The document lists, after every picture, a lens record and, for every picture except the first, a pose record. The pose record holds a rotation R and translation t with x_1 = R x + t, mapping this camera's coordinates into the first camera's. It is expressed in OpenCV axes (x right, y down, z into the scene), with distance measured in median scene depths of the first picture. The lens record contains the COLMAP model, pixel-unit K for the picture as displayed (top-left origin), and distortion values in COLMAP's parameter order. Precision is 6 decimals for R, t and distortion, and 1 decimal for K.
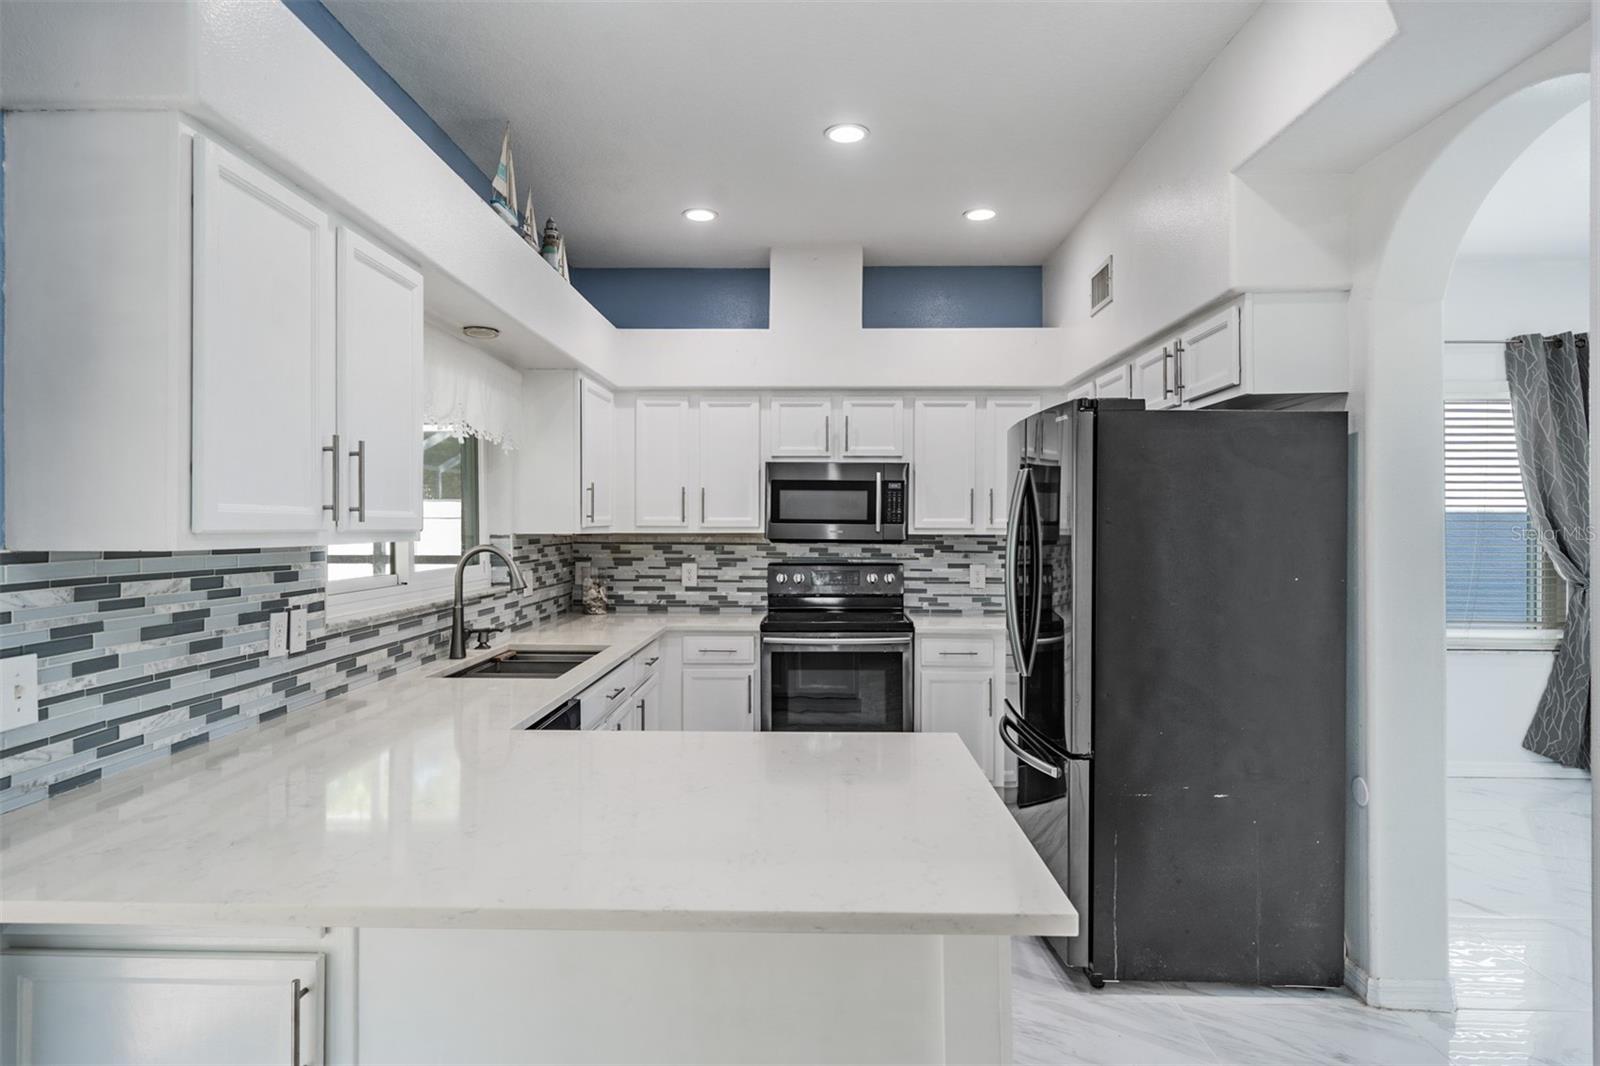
lens RADIAL K [[862.6, 0, 804.6], [0, 862.6, 527.0], [0, 0, 1]] dist [0.020969, -0.006439]
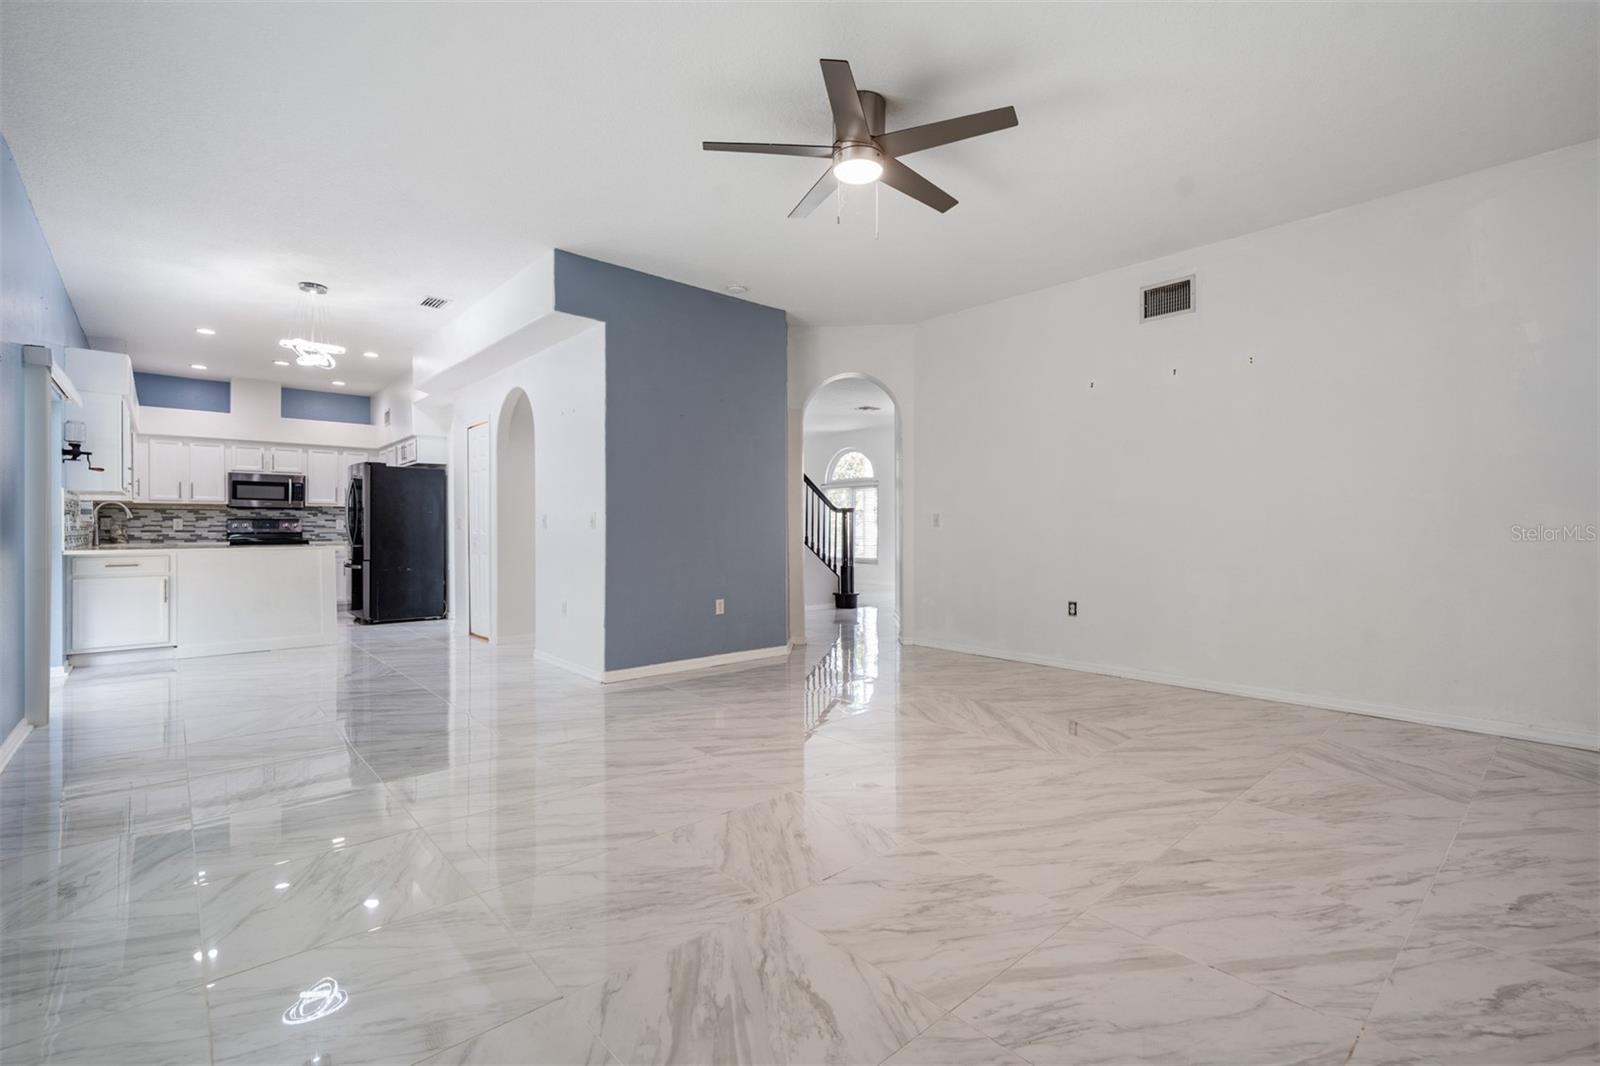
lens RADIAL K [[689.6, 0, 773.8], [0, 689.6, 525.1], [0, 0, 1]] dist [0.003631, 0.000443]
pose [[0.741323, -0.002245, 0.671145, -0.231064], [0.005799, 0.999979, -0.003060, 0.086977], [-0.671124, 0.006160, 0.741320, -1.474995]]
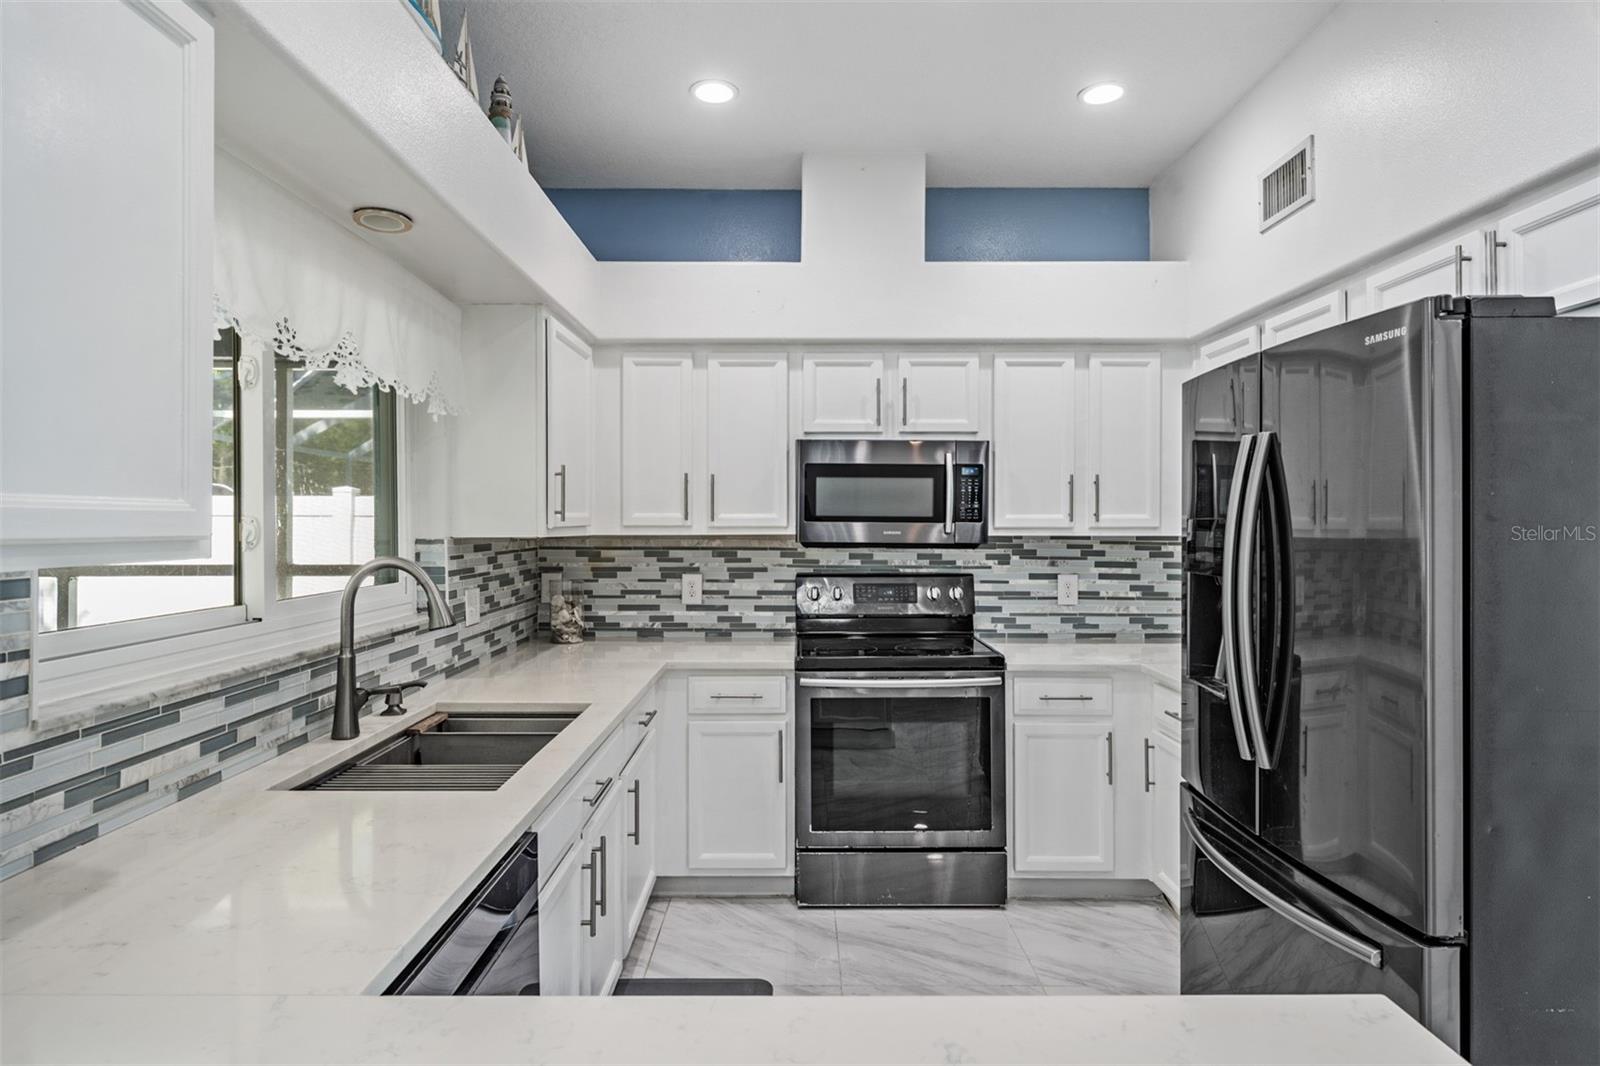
lens RADIAL K [[862.6, 0, 799.2], [0, 862.6, 517.1], [0, 0, 1]] dist [0.020969, -0.006439]
pose [[0.999765, -0.002548, 0.021521, -0.067899], [0.002758, 0.999949, -0.009738, -0.000984], [-0.021495, 0.009795, 0.999721, 0.289694]]
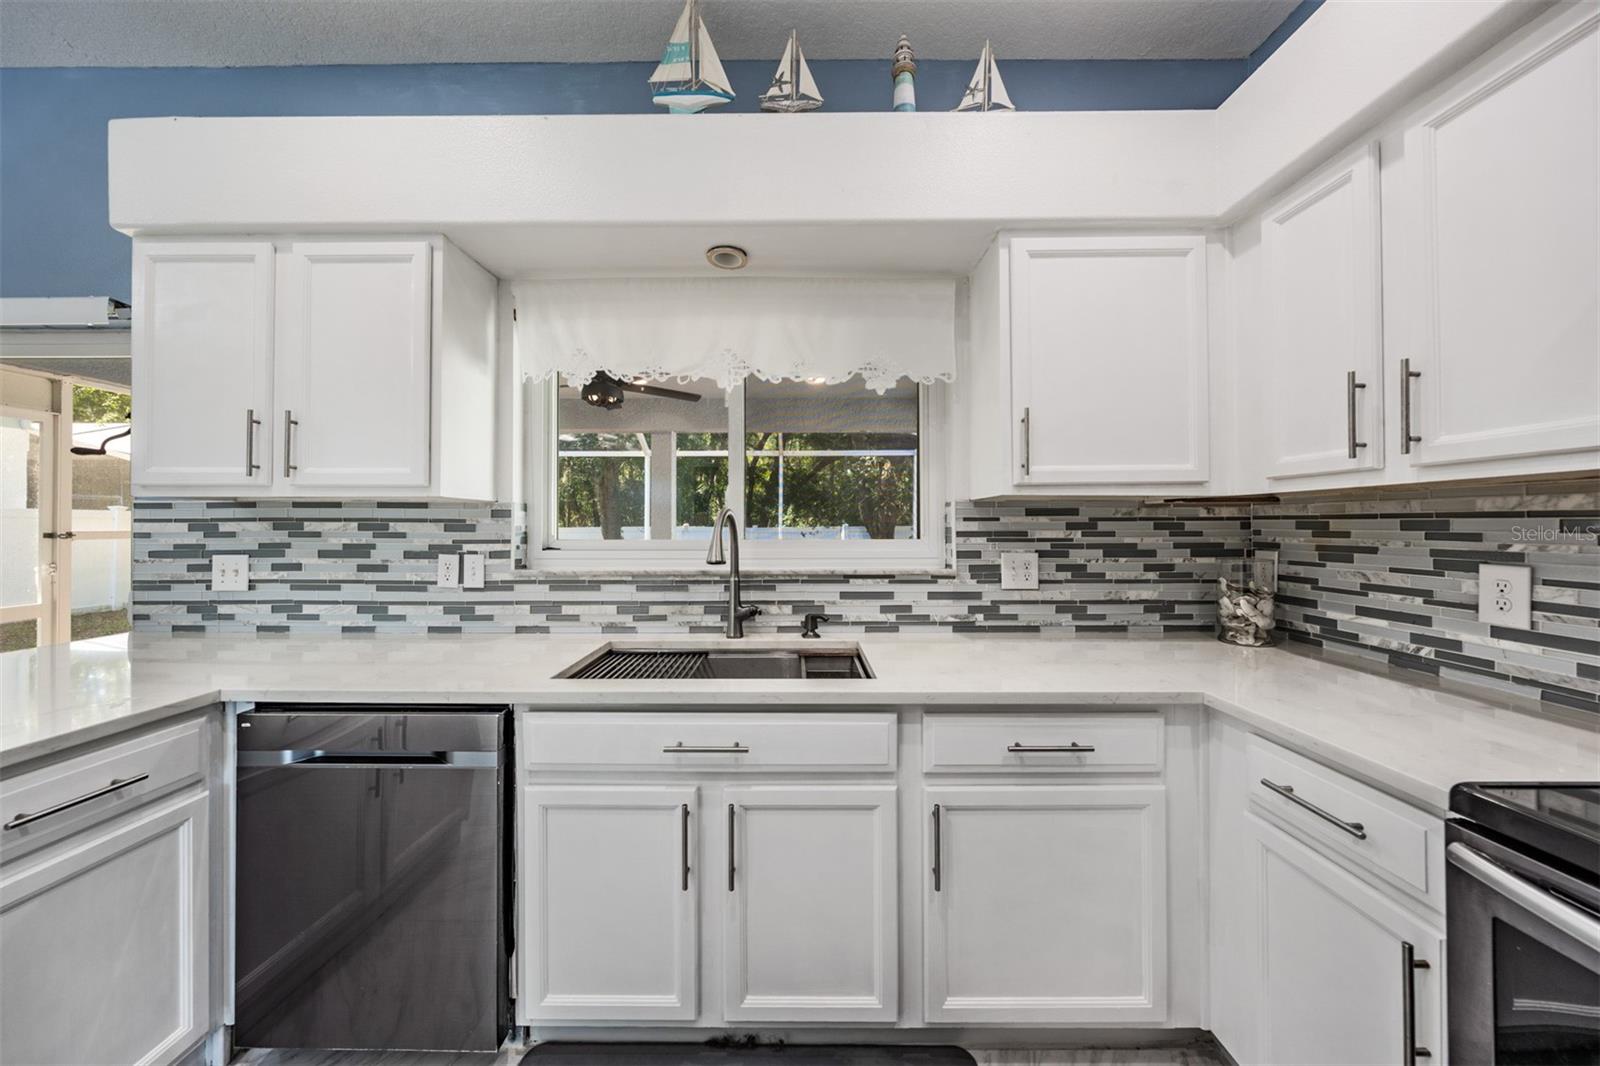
lens RADIAL K [[555.7, 0, 792.9], [0, 555.7, 522.8], [0, 0, 1]] dist [-0.002483, 0.000088]
pose [[0.006604, -0.007676, -0.999949, 0.134629], [-0.001998, 0.999968, -0.007690, 0.031348], [0.999976, 0.002049, 0.006589, 0.844253]]
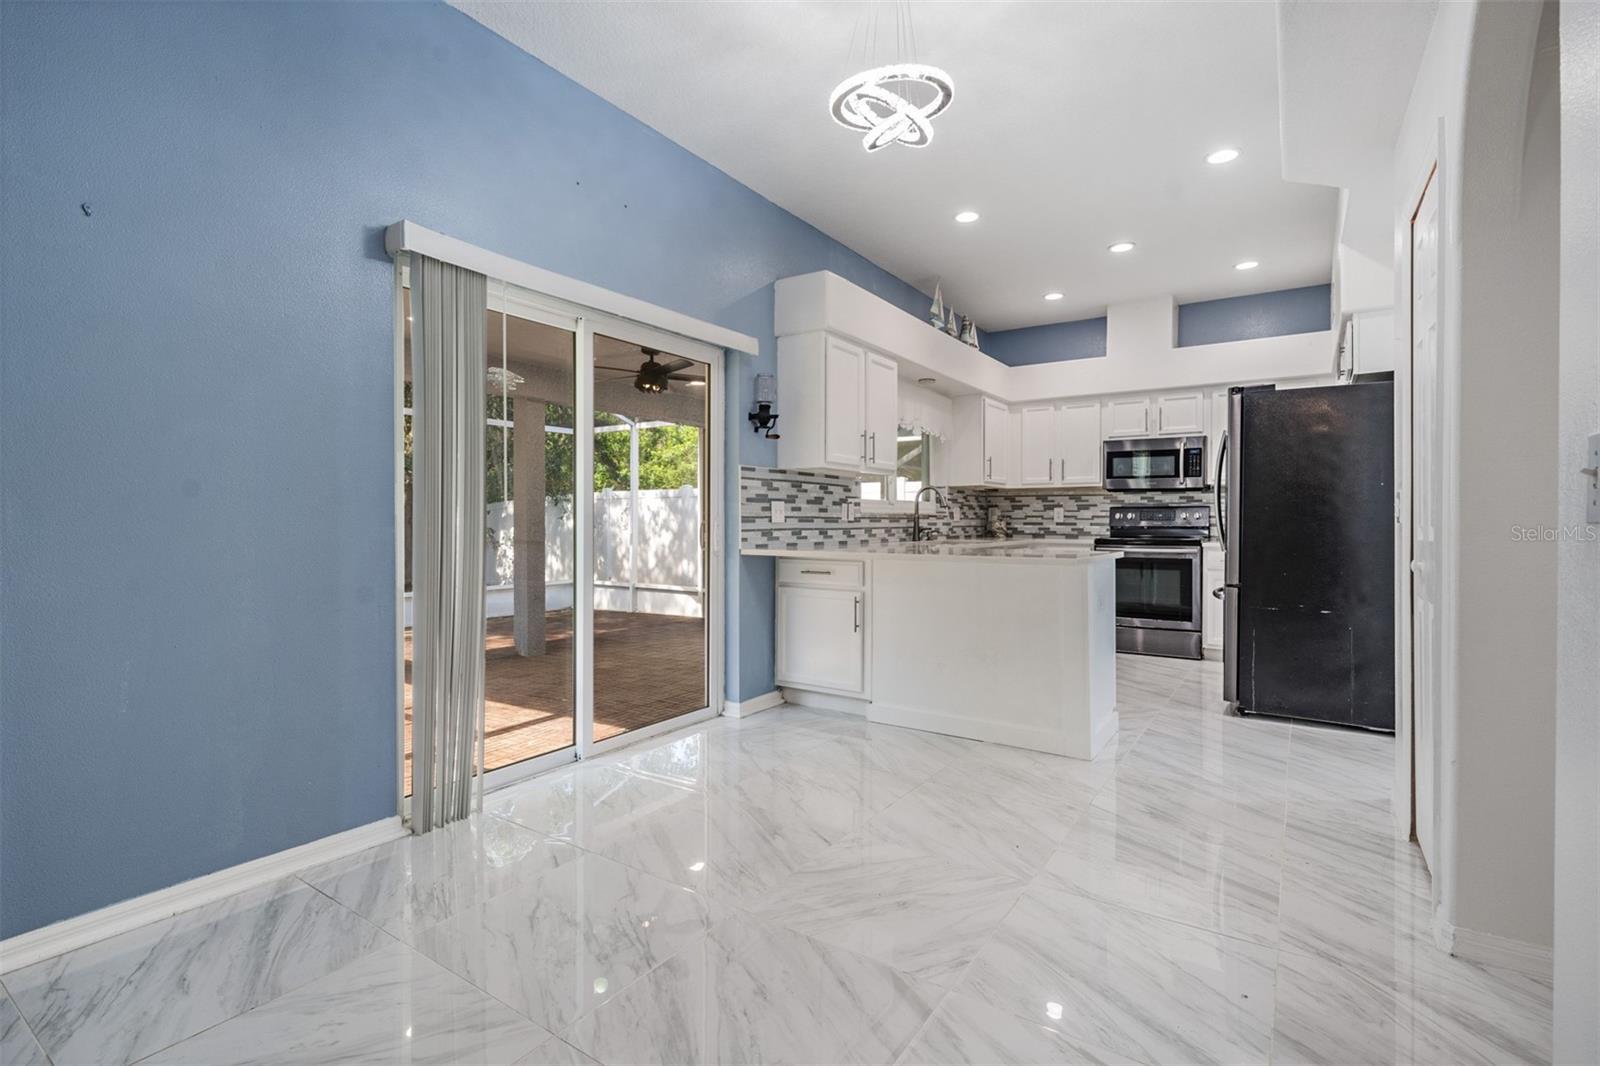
lens RADIAL K [[738.9, 0, 808.4], [0, 738.9, 523.2], [0, 0, 1]] dist [0.008373, 0.000258]
pose [[0.842494, 0.002994, -0.538698, 0.261783], [-0.002407, 0.999995, 0.001793, 0.085038], [0.538701, -0.000214, 0.842497, -0.489537]]
